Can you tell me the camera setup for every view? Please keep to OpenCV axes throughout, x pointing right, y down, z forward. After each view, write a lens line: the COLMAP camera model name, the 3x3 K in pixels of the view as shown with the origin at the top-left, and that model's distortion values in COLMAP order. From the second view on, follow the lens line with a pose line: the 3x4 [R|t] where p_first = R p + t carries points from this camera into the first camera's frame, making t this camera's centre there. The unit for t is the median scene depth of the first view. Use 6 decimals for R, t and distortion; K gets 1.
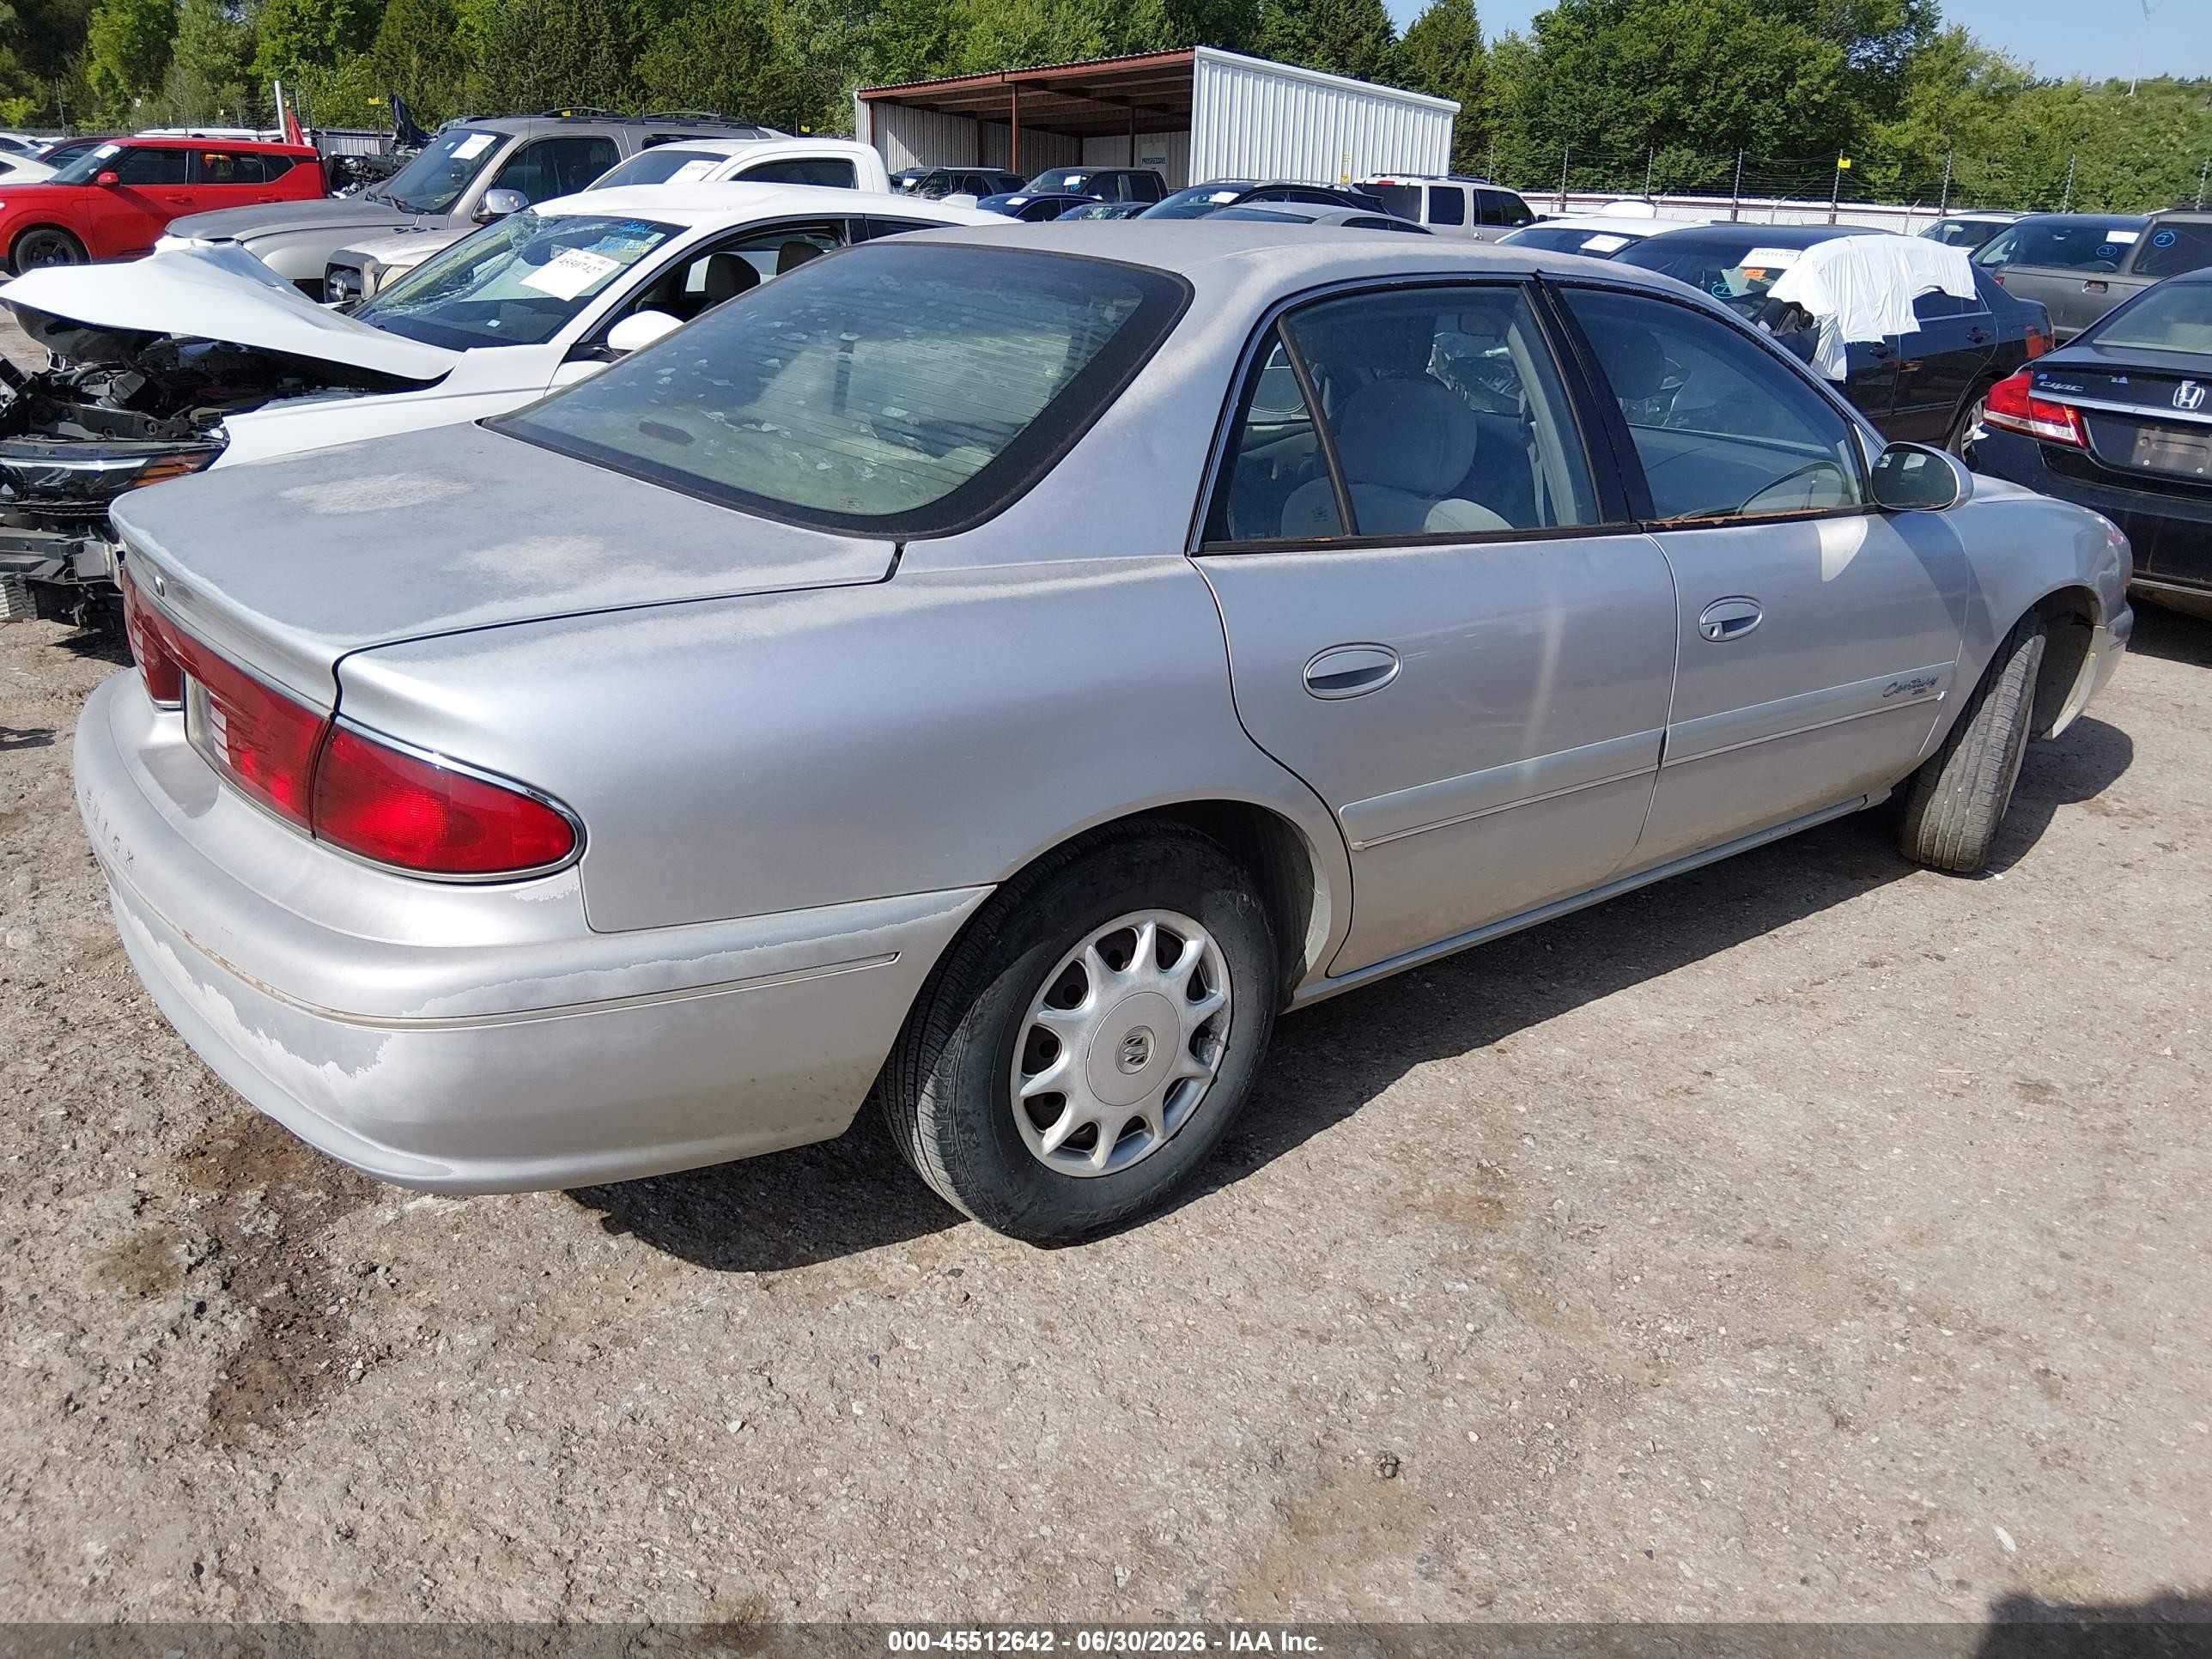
lens RADIAL K [[1644.4, 0, 1106.0], [0, 1644.4, 829.5], [0, 0, 1]] dist [0.070116, -0.124090]
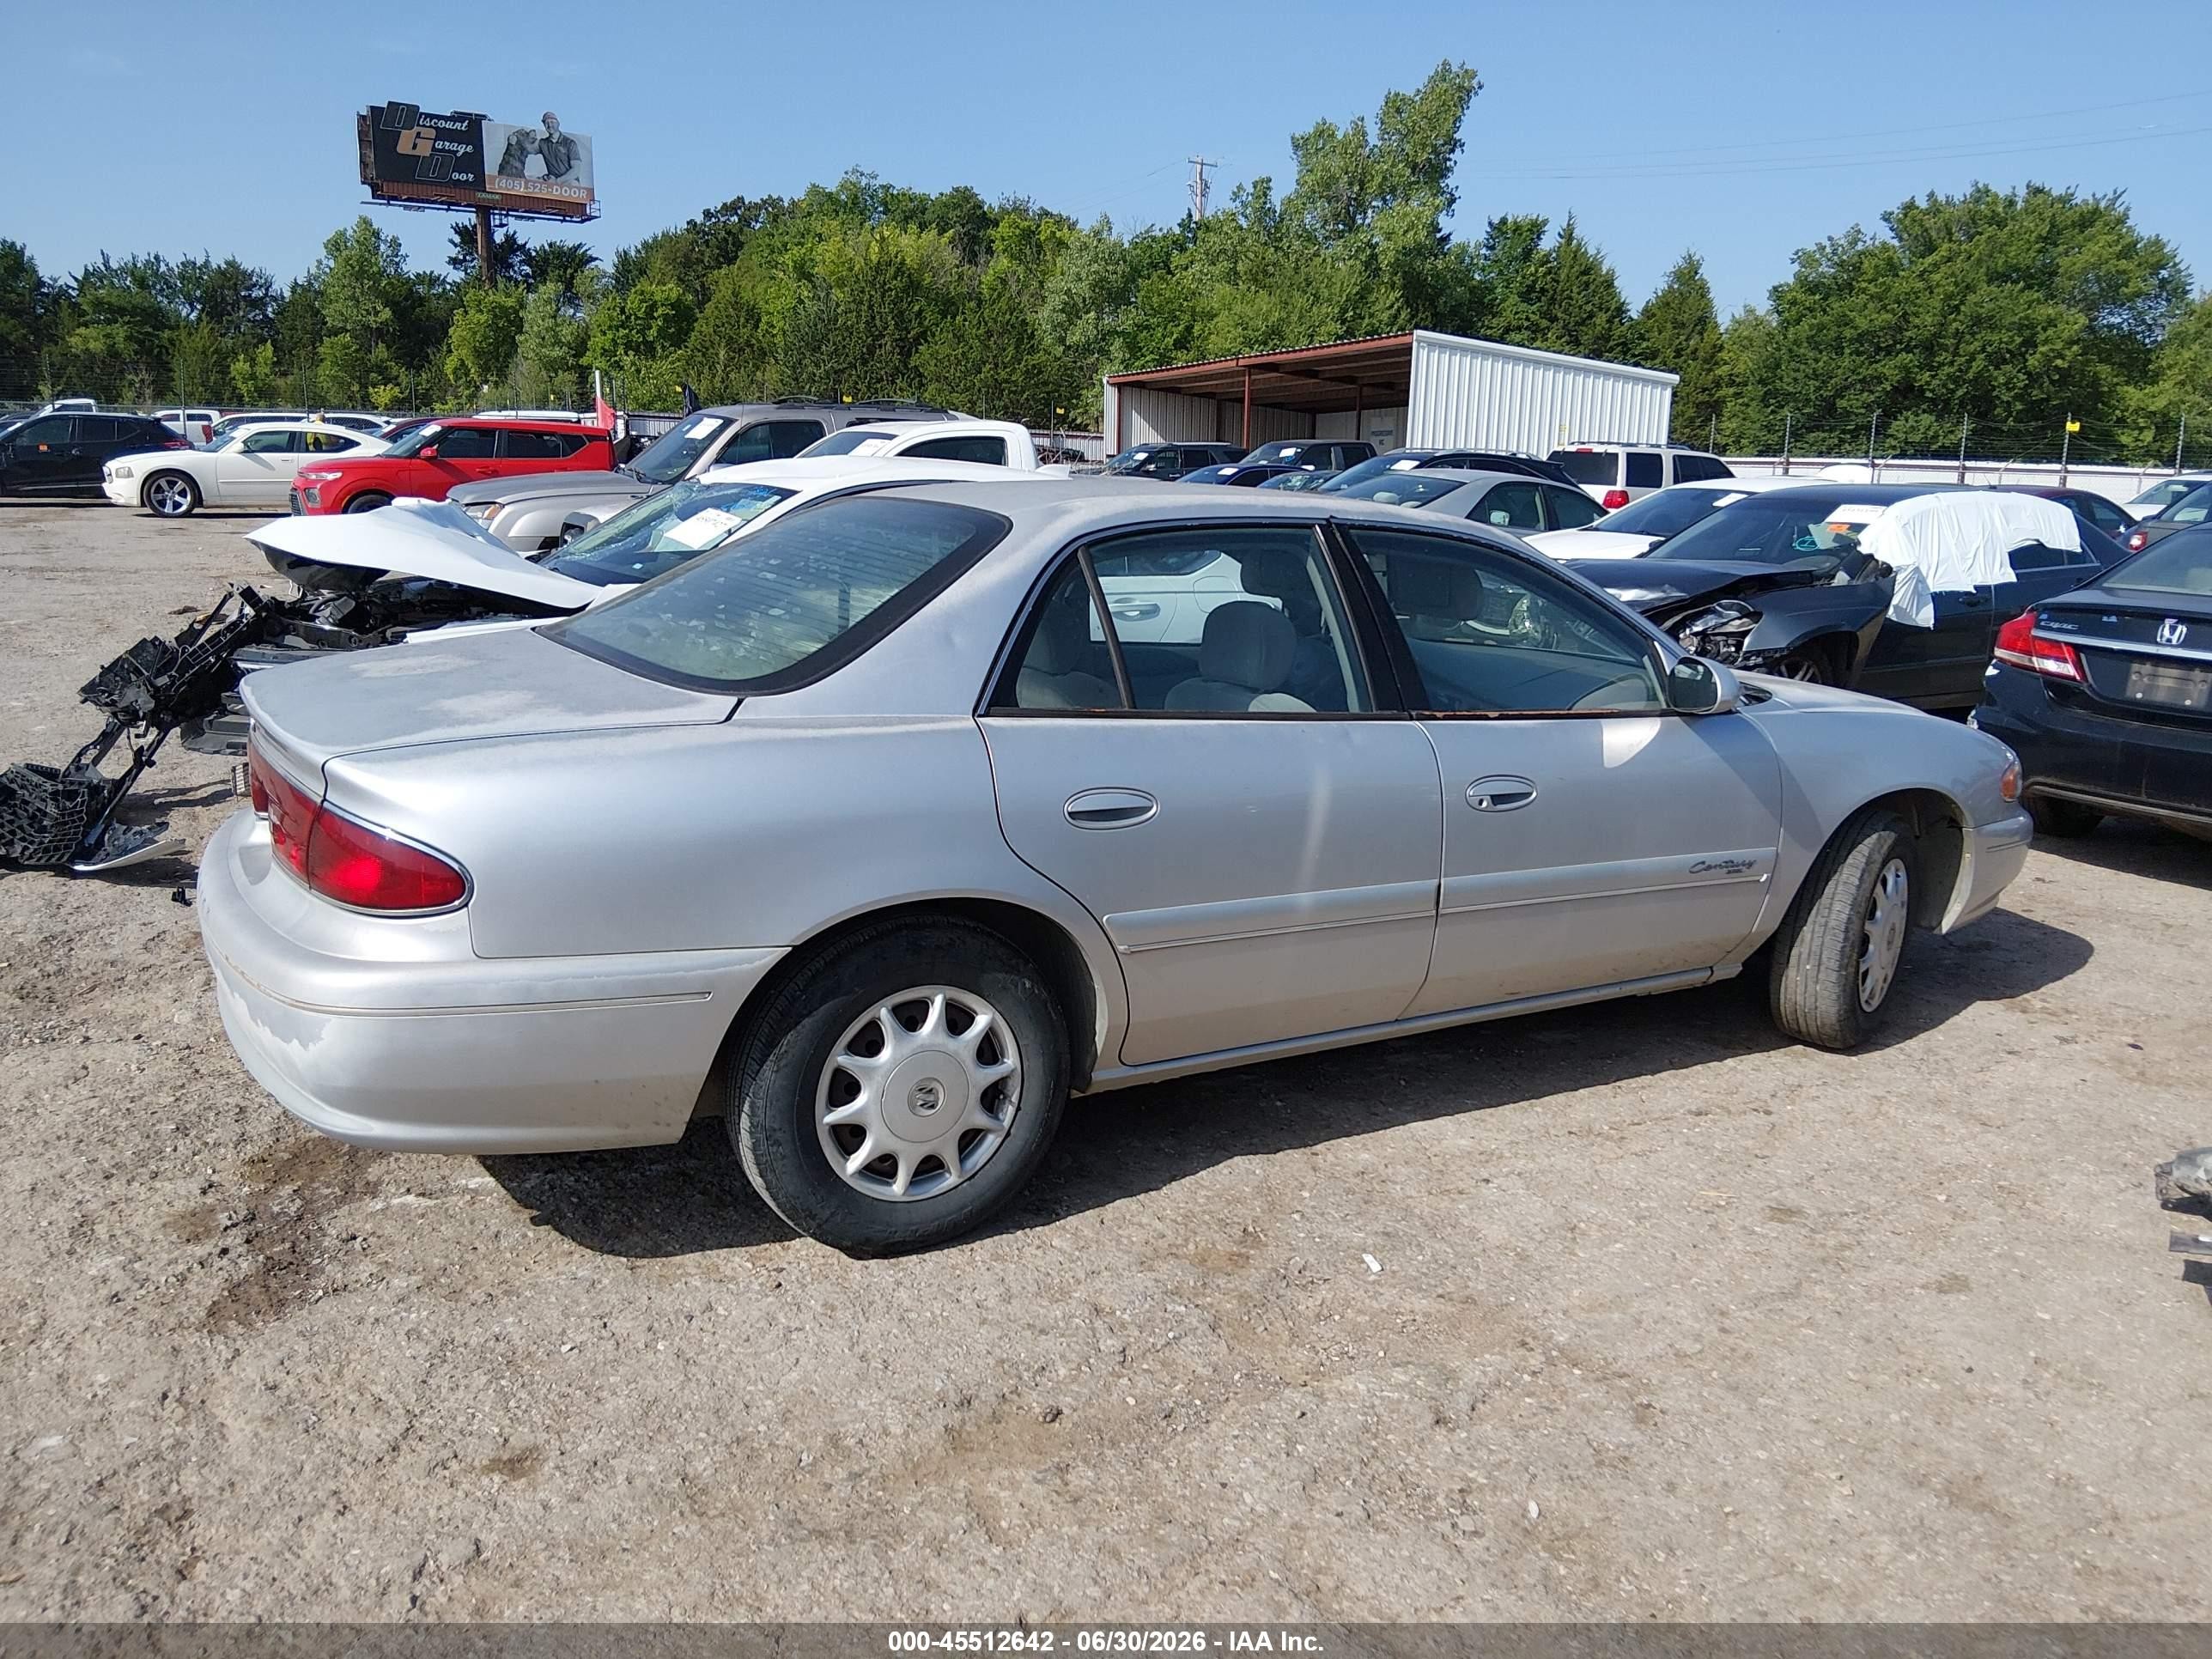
lens RADIAL K [[1639.9, 0, 1113.5], [0, 1639.9, 829.8], [0, 0, 1]] dist [0.092525, -0.160697]
pose [[0.989266, 0.023742, -0.144186, 0.184189], [-0.044805, 0.988469, -0.144643, 0.057779], [0.139090, 0.149551, 0.978922, -0.141784]]
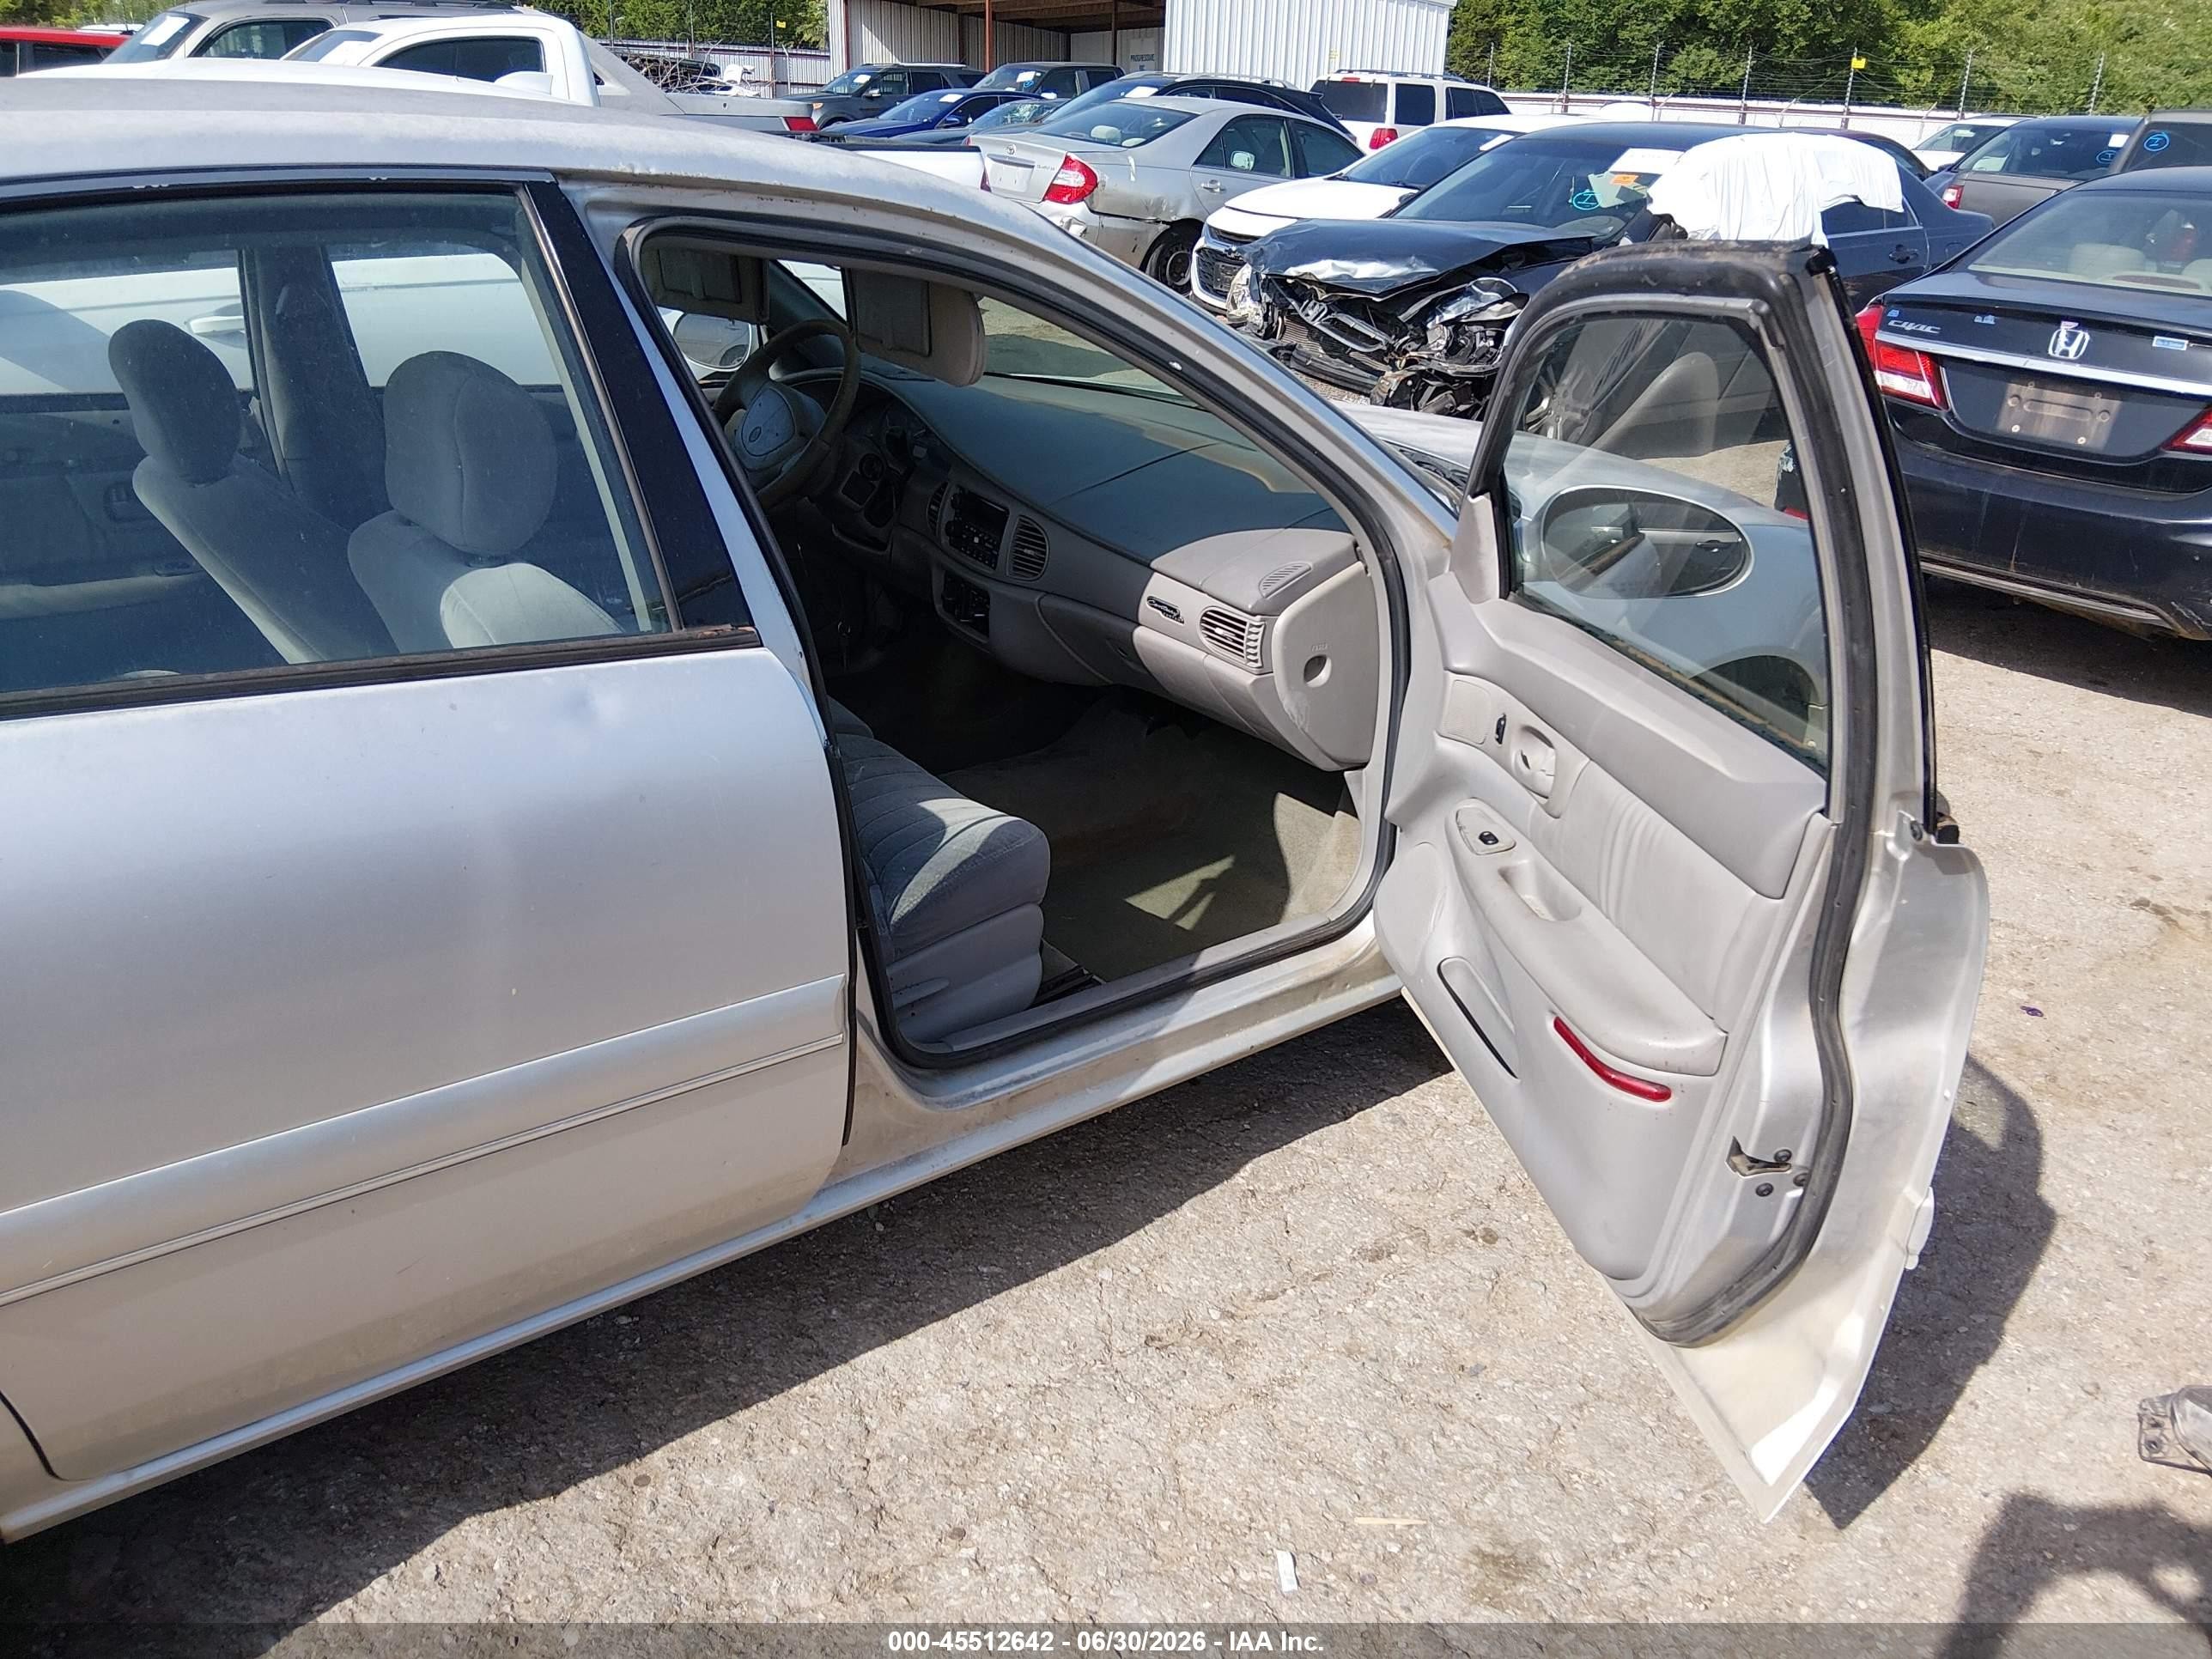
lens RADIAL K [[1639.9, 0, 1113.5], [0, 1639.9, 829.8], [0, 0, 1]] dist [0.092525, -0.160697]
pose [[0.999894, 0.008377, -0.011907, 0.293777], [-0.007769, 0.998711, 0.050151, -0.094888], [0.012312, -0.050053, 0.998671, 0.288682]]
